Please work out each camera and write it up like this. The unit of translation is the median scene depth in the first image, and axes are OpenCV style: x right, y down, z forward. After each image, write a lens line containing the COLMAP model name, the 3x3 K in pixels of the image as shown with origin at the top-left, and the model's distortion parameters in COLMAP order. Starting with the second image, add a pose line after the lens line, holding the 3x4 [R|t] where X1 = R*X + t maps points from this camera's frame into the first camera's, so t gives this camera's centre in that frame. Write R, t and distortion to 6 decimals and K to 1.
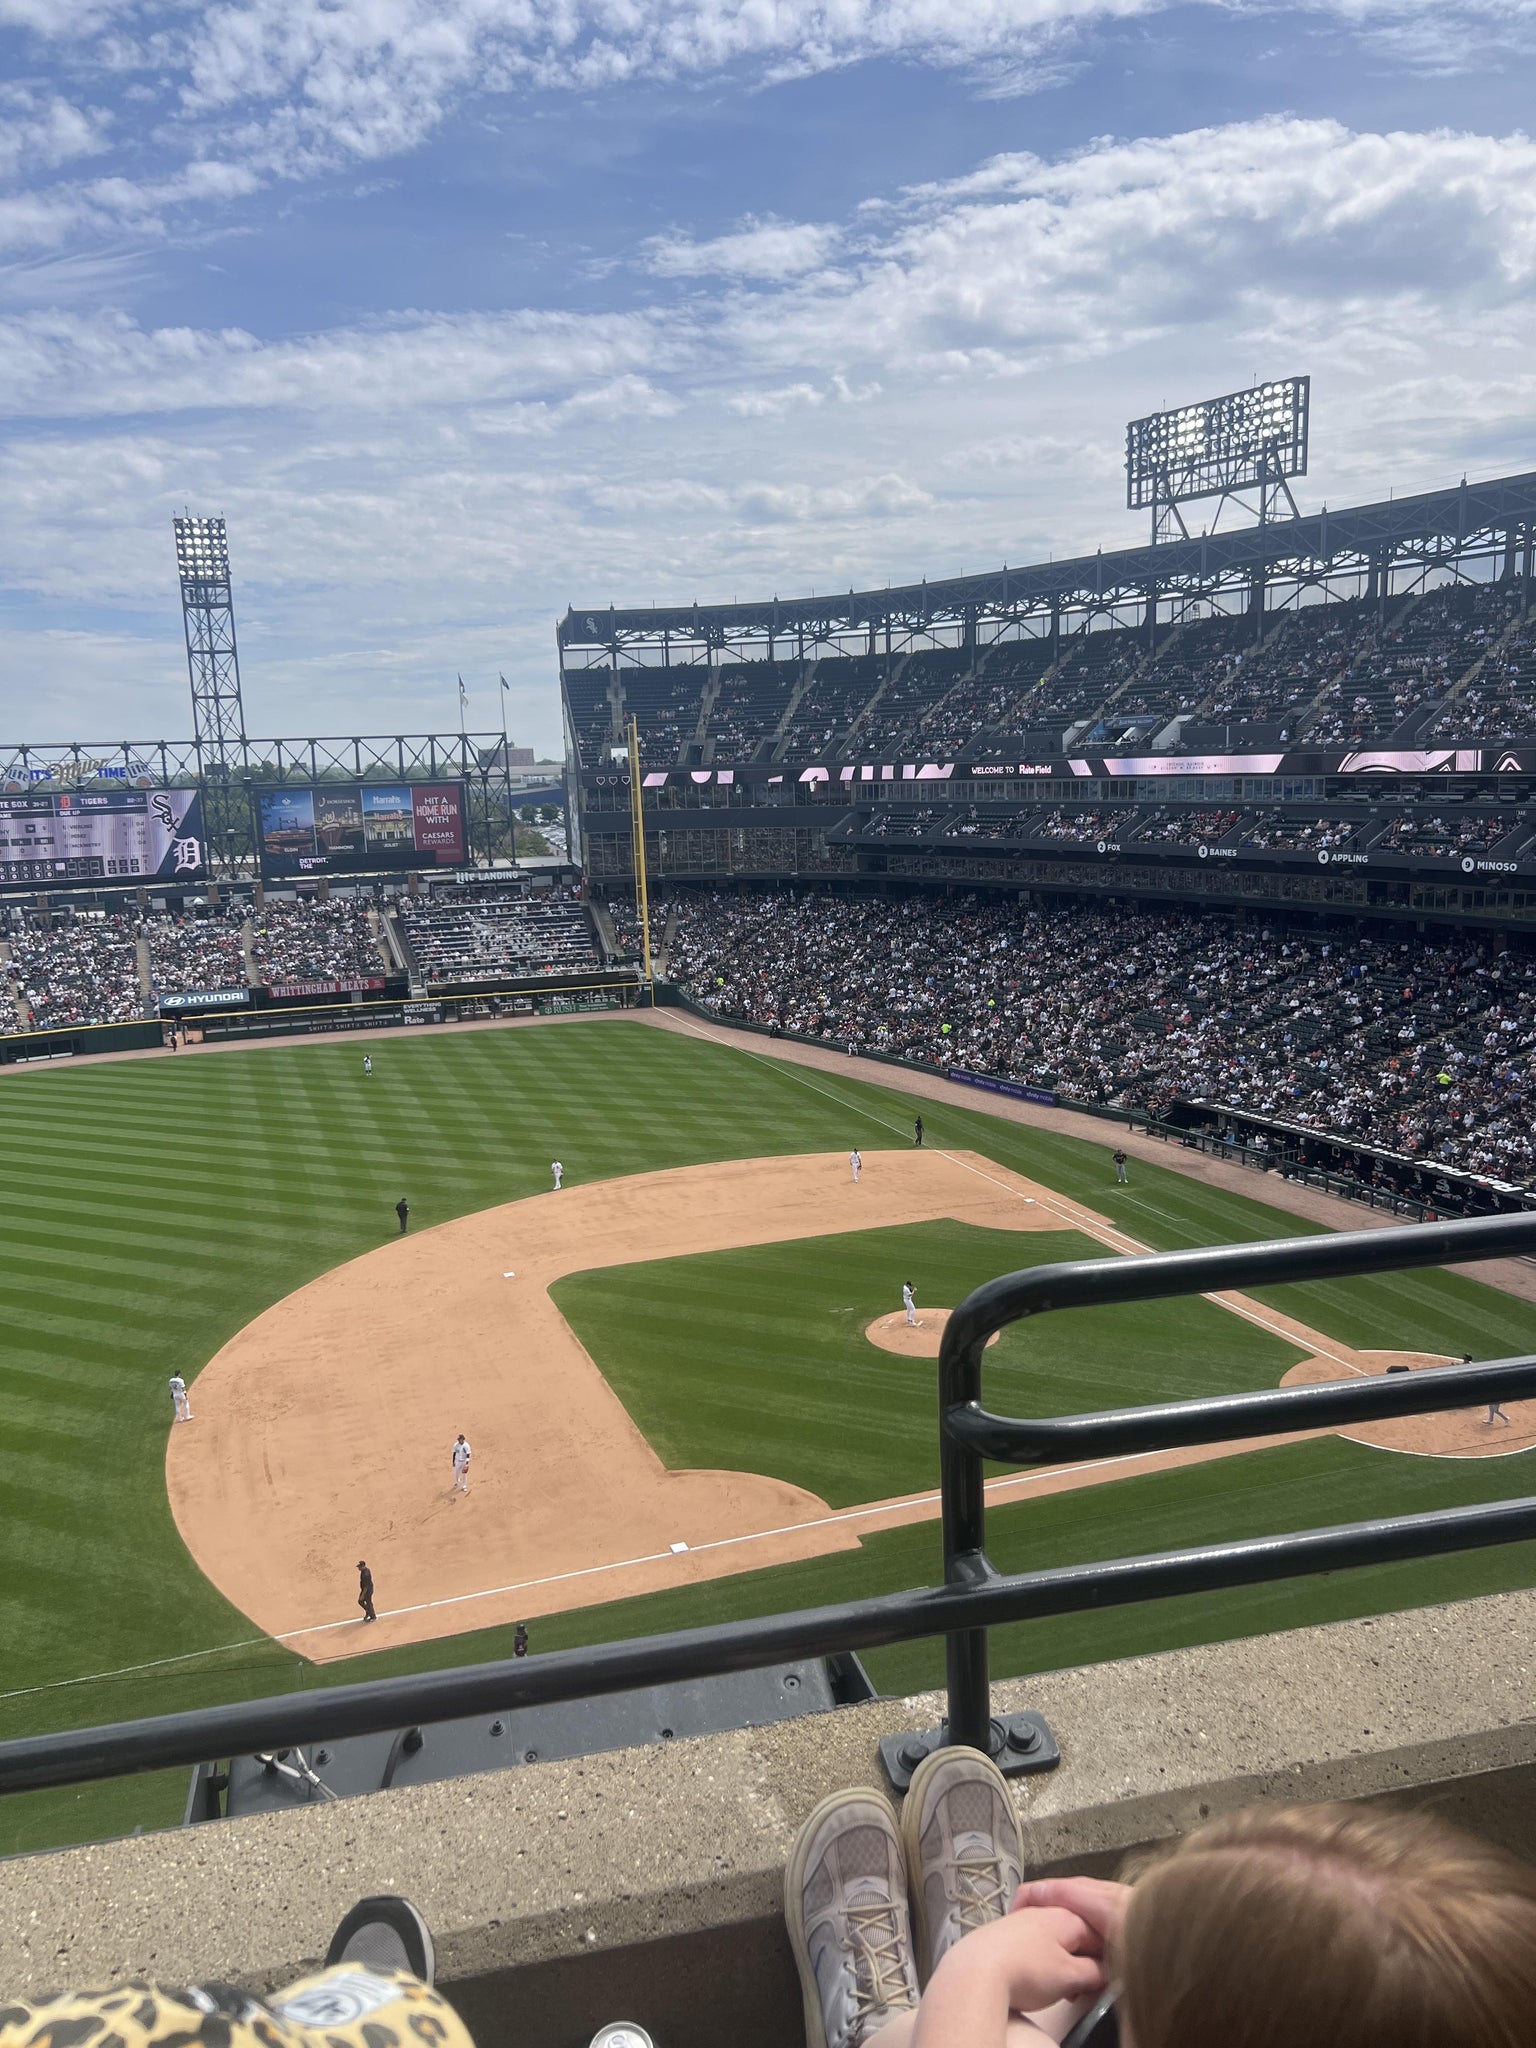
lens RADIAL K [[1535.4, 0, 758.5], [0, 1535.4, 1042.7], [0, 0, 1]] dist [0.014656, 0.043143]
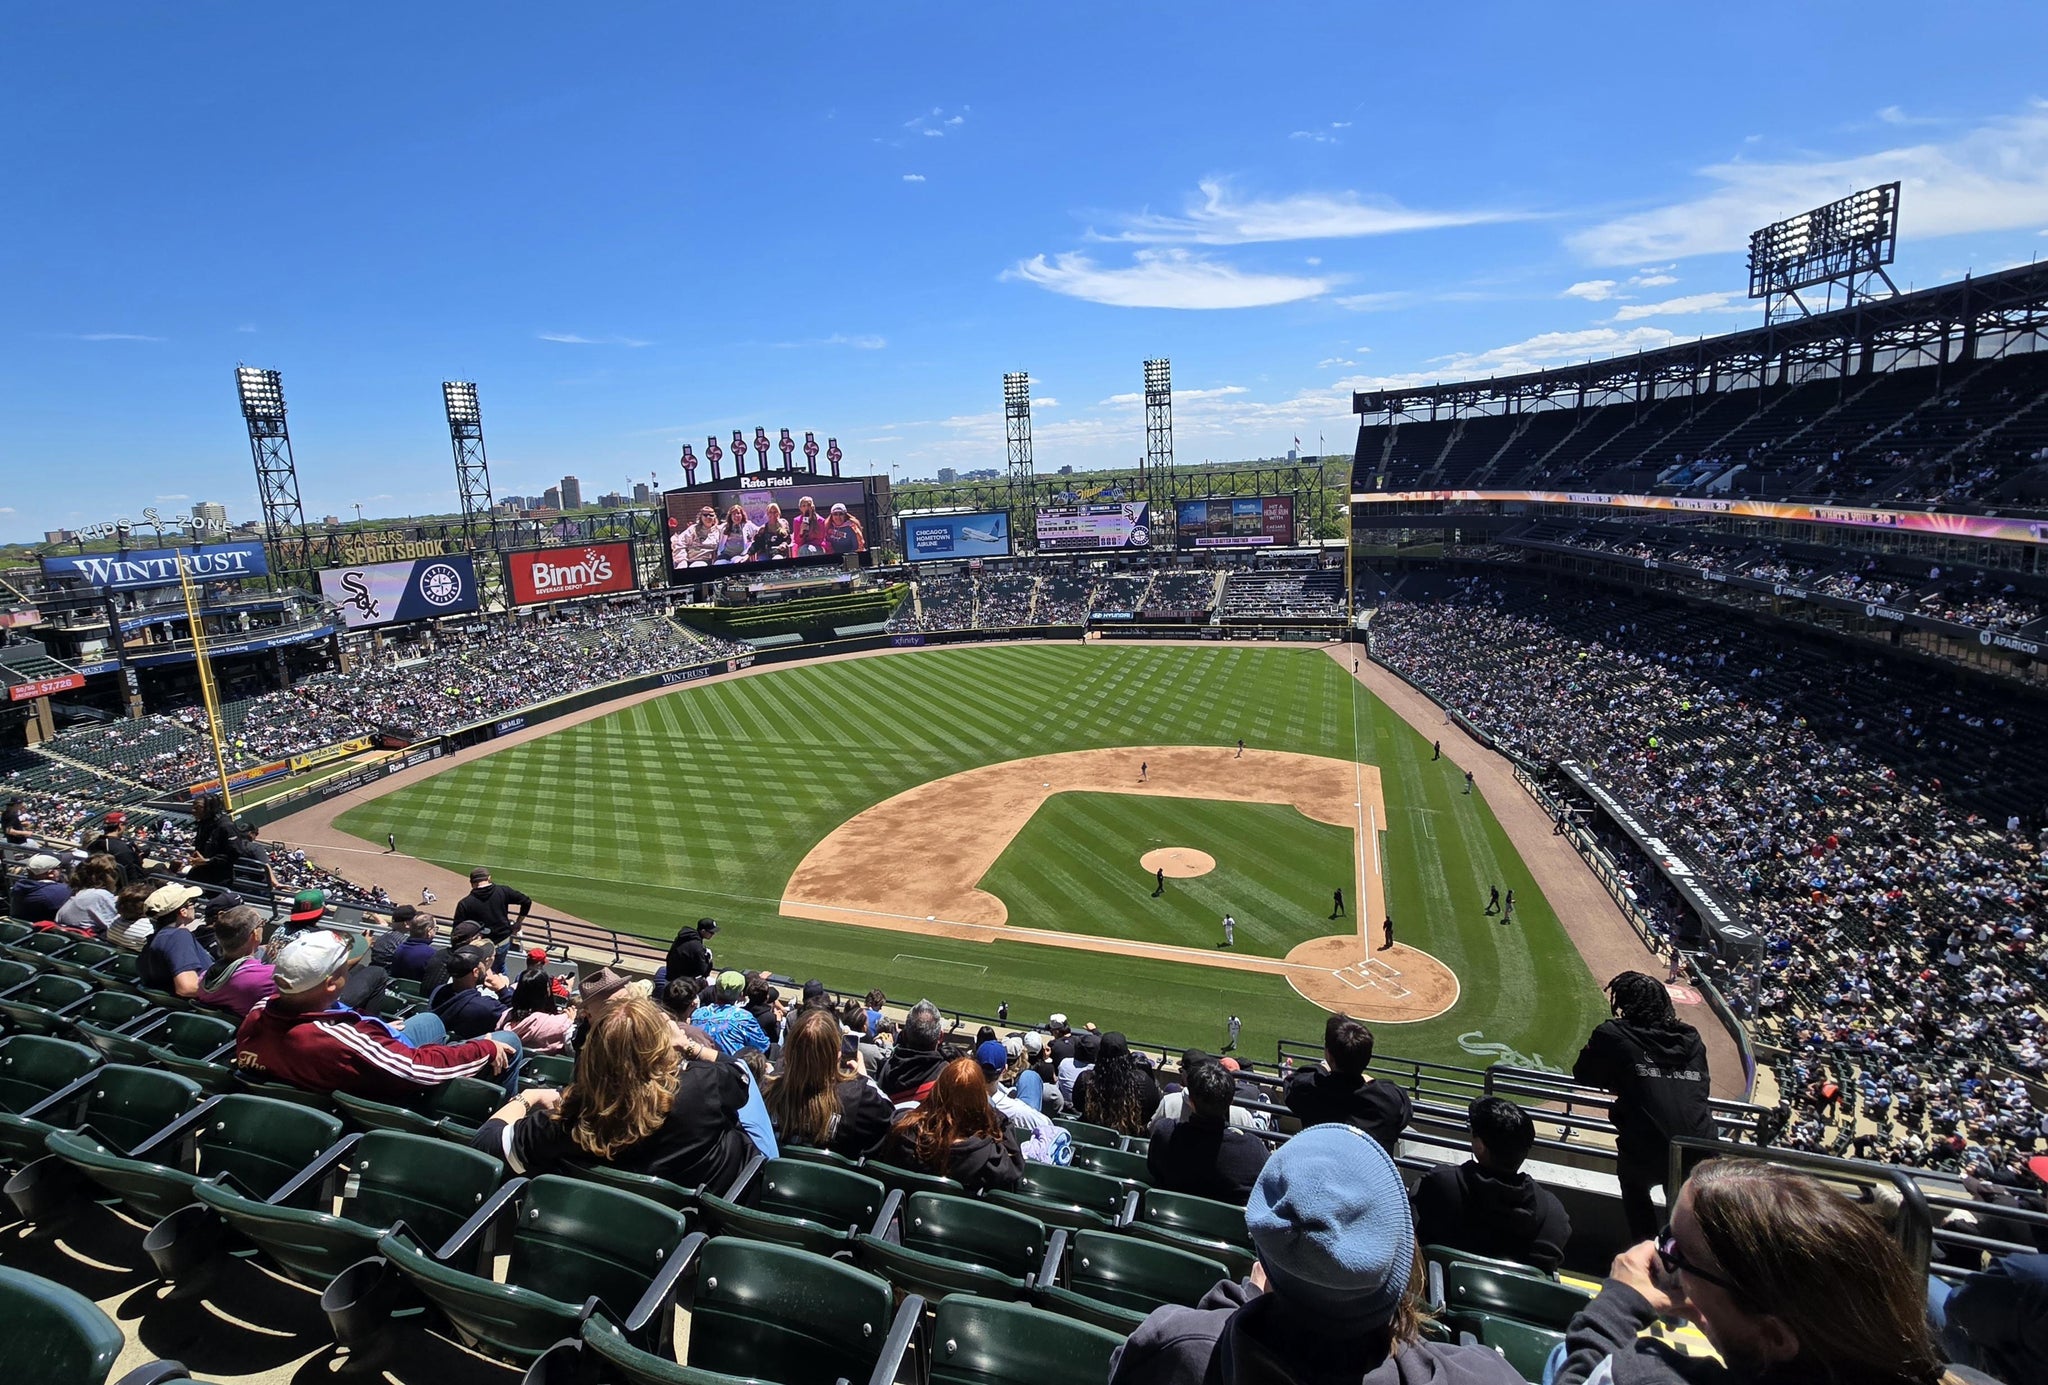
lens RADIAL K [[913.4, 0, 982.7], [0, 913.4, 635.7], [0, 0, 1]] dist [0.006414, 0.001165]
pose [[0.765437, 0.097732, -0.636046, 0.252205], [-0.082931, 0.995139, 0.053108, -0.050016], [0.638145, 0.012097, 0.769821, 0.000859]]
